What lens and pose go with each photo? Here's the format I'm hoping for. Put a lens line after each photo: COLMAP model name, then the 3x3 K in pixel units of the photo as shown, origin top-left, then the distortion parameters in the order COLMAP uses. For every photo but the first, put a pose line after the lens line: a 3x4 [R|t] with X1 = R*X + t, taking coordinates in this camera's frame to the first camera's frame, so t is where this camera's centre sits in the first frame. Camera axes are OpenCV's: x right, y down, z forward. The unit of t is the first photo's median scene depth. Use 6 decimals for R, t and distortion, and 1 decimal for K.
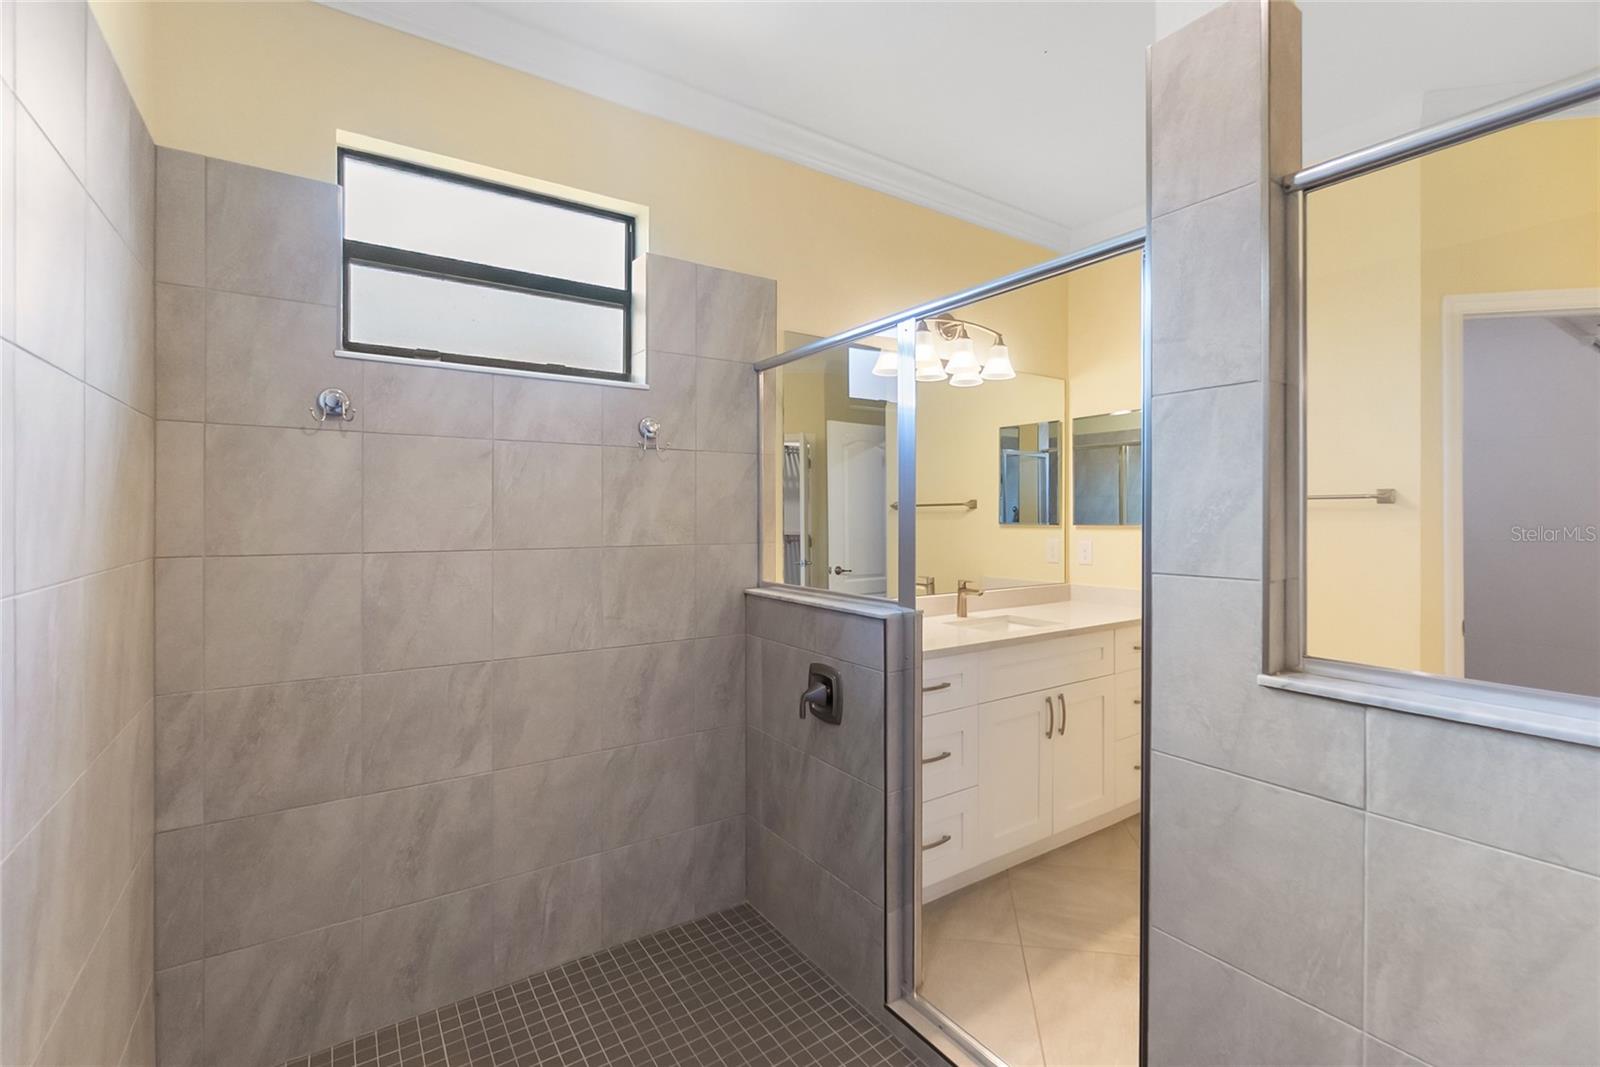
lens RADIAL K [[698.5, 0, 797.9], [0, 698.5, 517.3], [0, 0, 1]] dist [-0.004594, 0.000463]
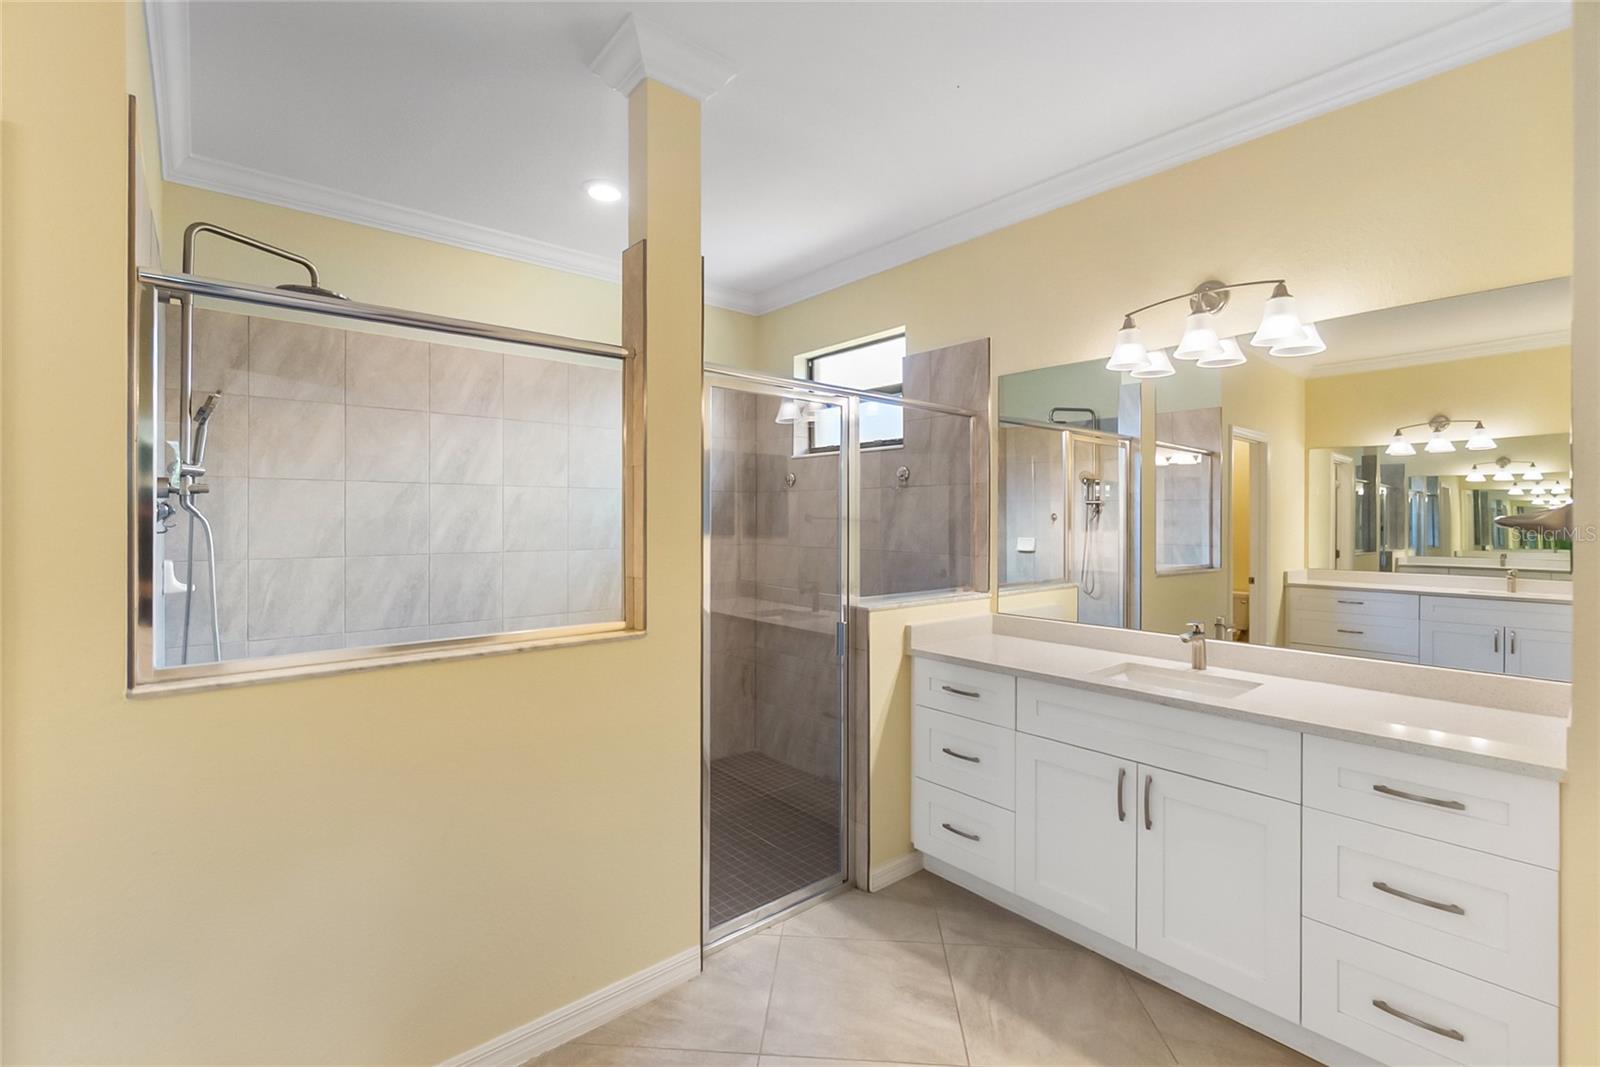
lens RADIAL K [[698.5, 0, 797.7], [0, 698.5, 521.3], [0, 0, 1]] dist [-0.004594, 0.000463]
pose [[0.113776, 0.006277, -0.993487, 1.252791], [-0.008540, 0.999949, 0.005340, -0.031675], [0.993470, 0.007877, 0.113823, 0.606677]]
